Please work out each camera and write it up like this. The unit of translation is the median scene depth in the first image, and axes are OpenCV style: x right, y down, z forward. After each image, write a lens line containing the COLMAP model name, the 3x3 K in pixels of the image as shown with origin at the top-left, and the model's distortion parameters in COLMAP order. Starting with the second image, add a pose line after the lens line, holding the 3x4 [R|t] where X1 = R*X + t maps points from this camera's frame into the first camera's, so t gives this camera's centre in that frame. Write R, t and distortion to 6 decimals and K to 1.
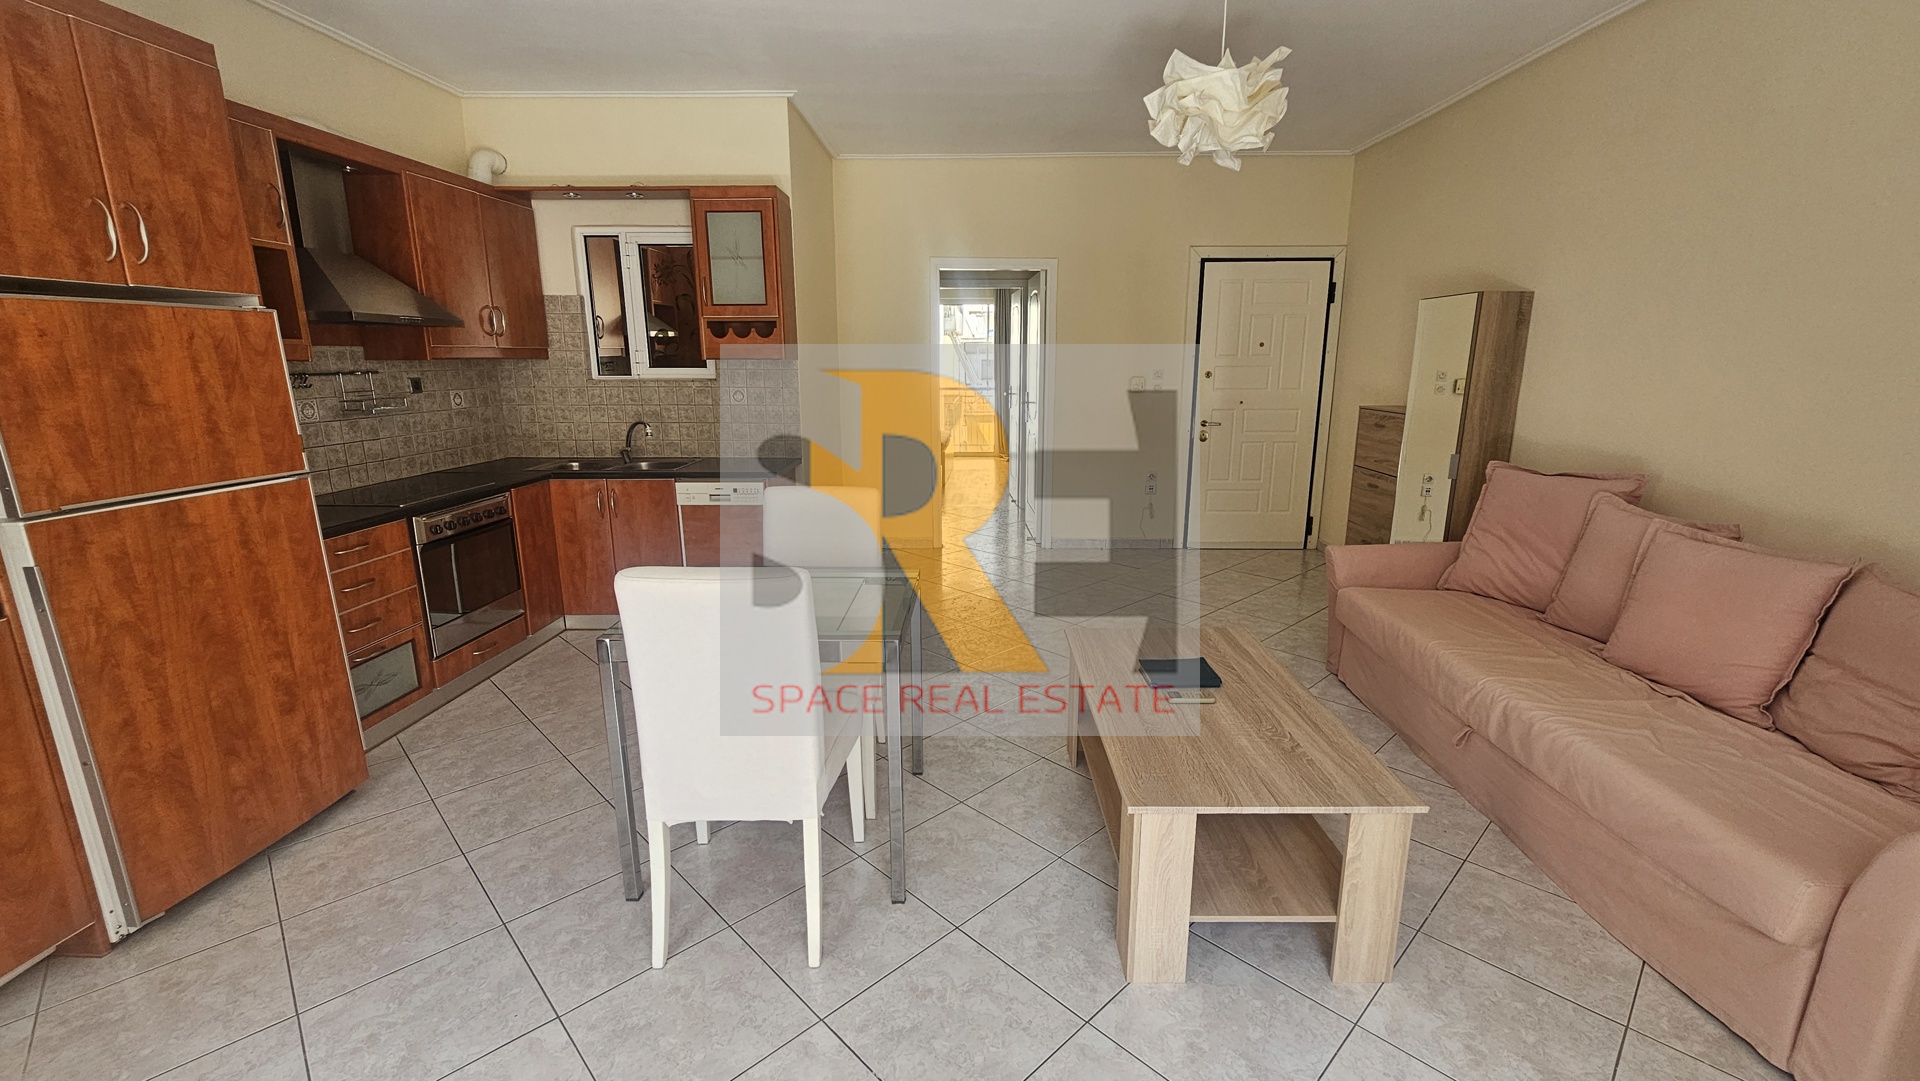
lens RADIAL K [[791.0, 0, 964.4], [0, 791.0, 535.9], [0, 0, 1]] dist [0.000716, -0.000385]
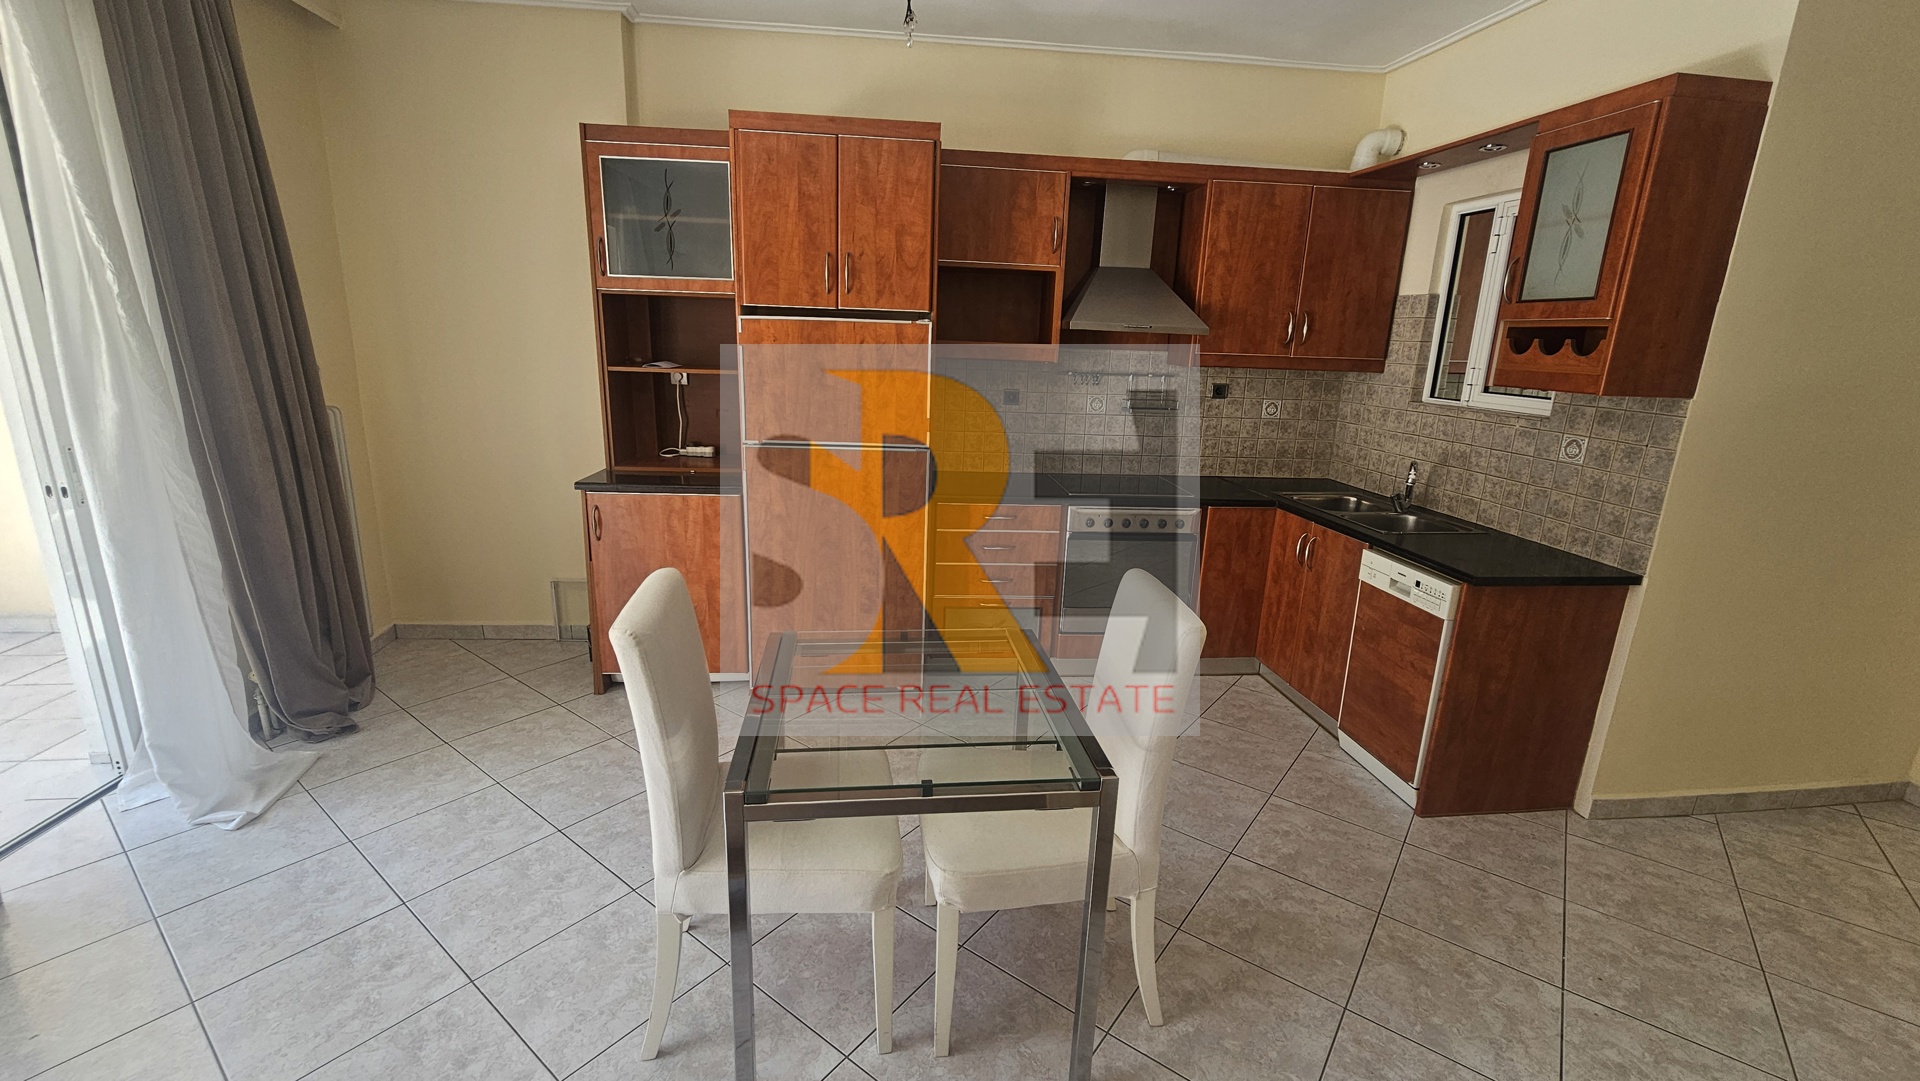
lens RADIAL K [[788.6, 0, 962.4], [0, 788.6, 537.5], [0, 0, 1]] dist [-0.001071, -0.001081]
pose [[0.151518, 0.252381, -0.955692, 0.323741], [-0.252648, 0.944627, 0.209403, -0.163098], [0.955621, 0.209725, 0.206891, 0.592156]]
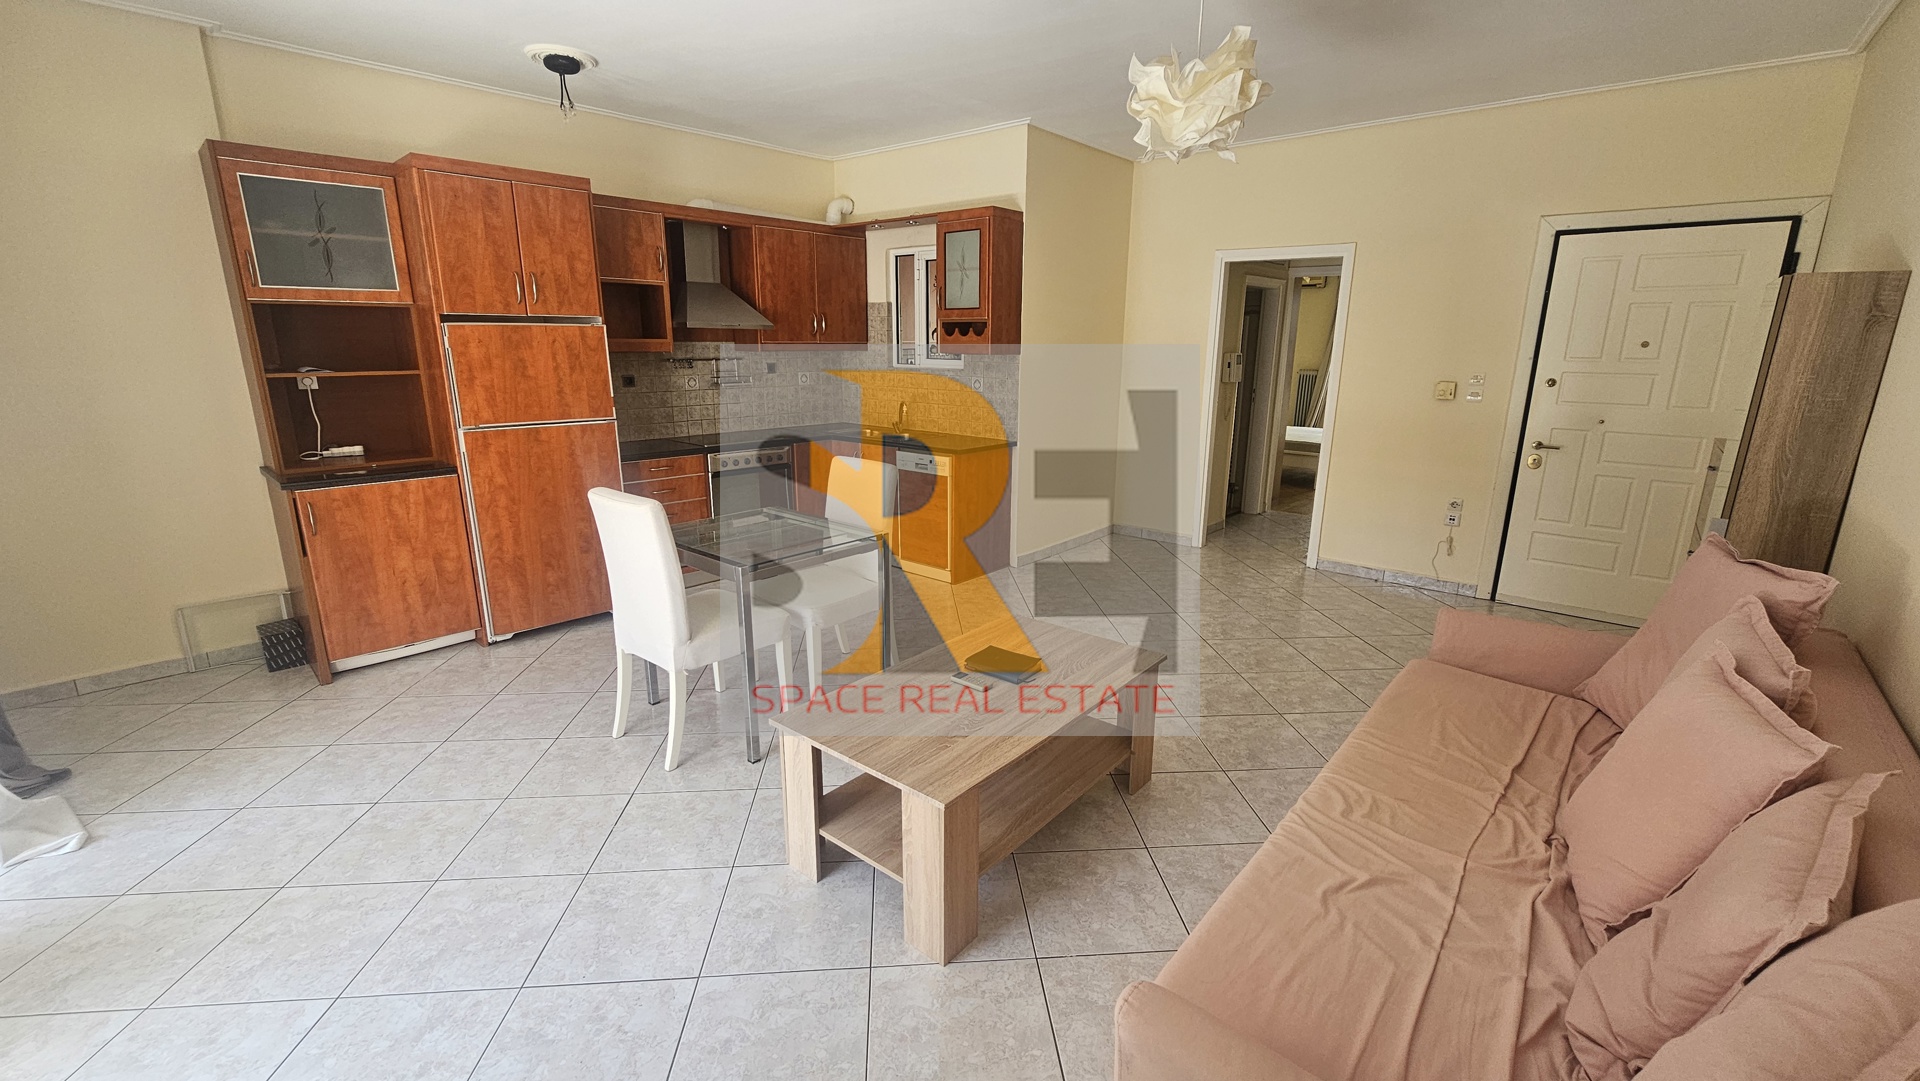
lens RADIAL K [[788.6, 0, 962.4], [0, 788.6, 537.5], [0, 0, 1]] dist [-0.001071, -0.001081]
pose [[0.772300, 0.162421, -0.614143, 0.618811], [-0.149017, 0.986107, 0.073400, -0.046450], [0.617532, 0.034831, 0.785774, 0.090603]]
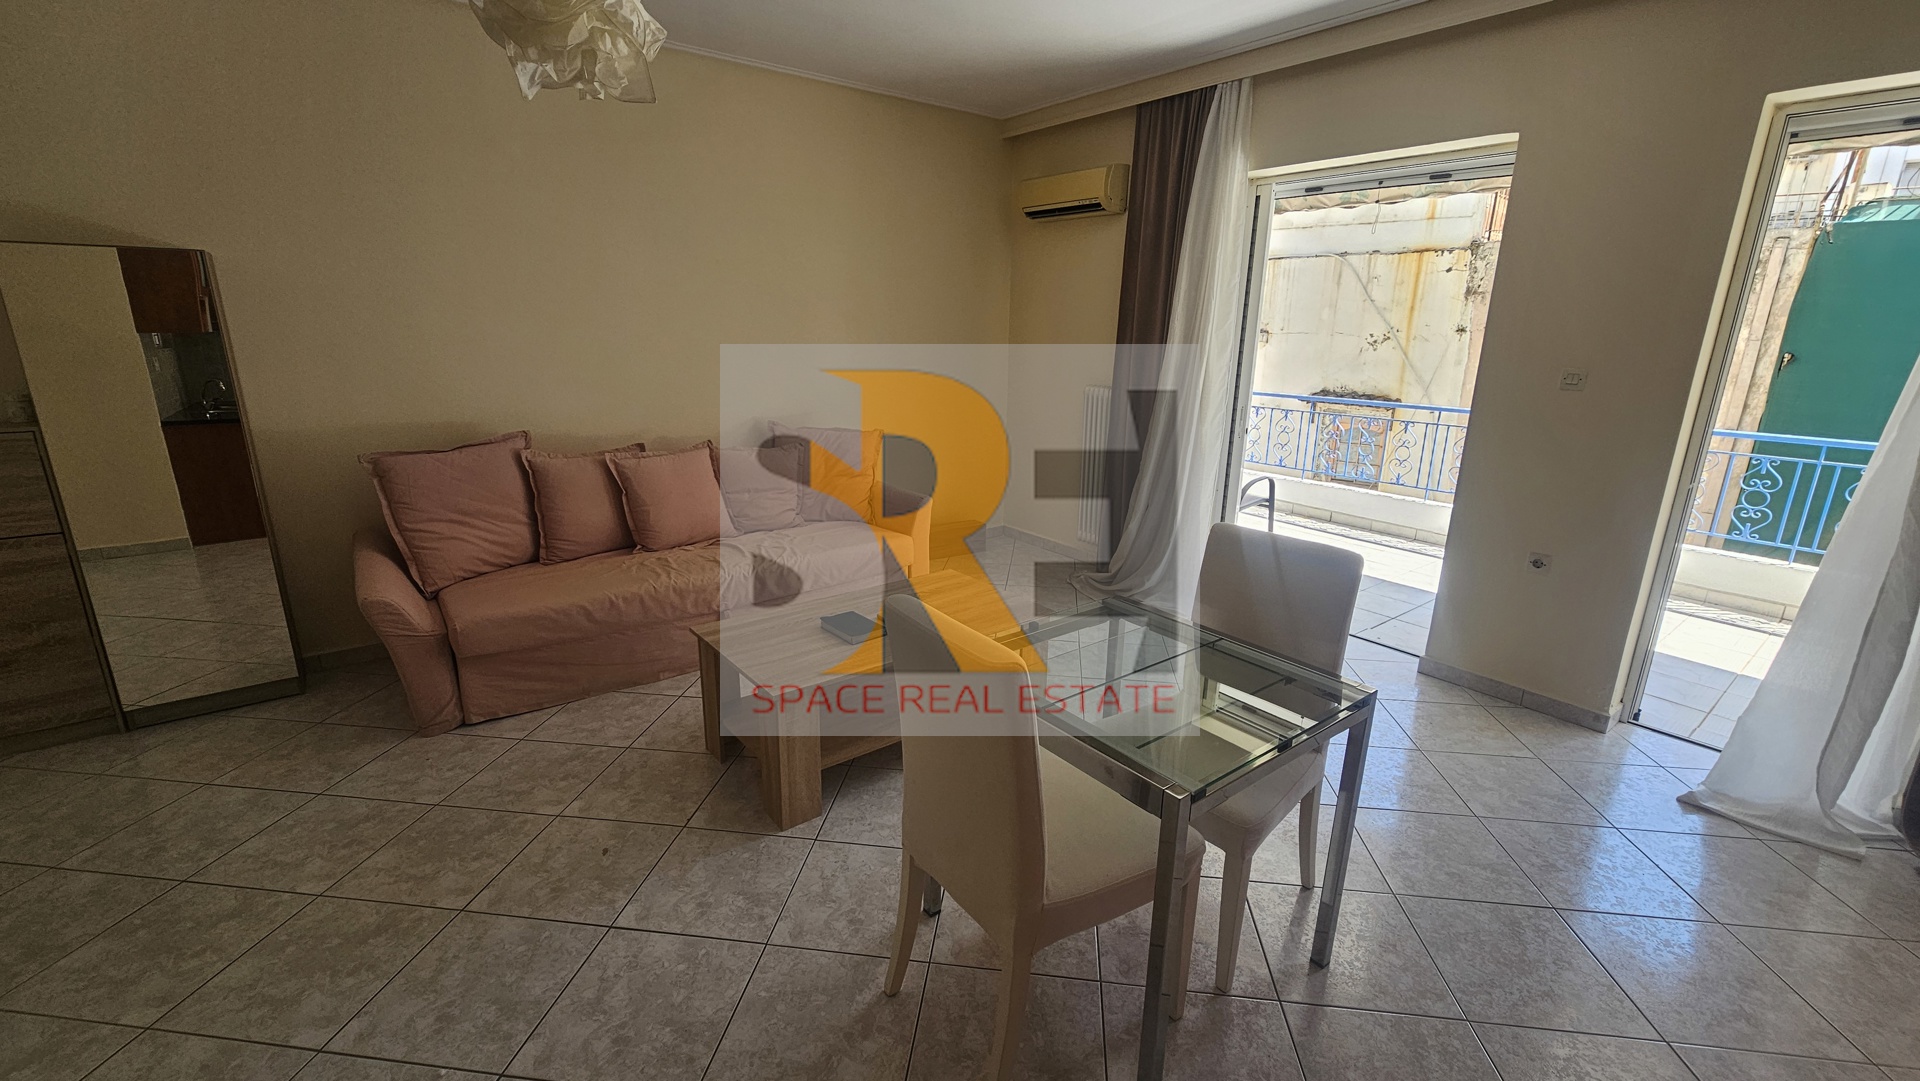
lens RADIAL K [[788.6, 0, 962.4], [0, 788.6, 537.5], [0, 0, 1]] dist [-0.001071, -0.001081]
pose [[0.774298, -0.156513, 0.613161, -1.073292], [0.126203, 0.987660, 0.092737, -0.436821], [-0.620109, 0.005576, 0.784496, 1.800572]]
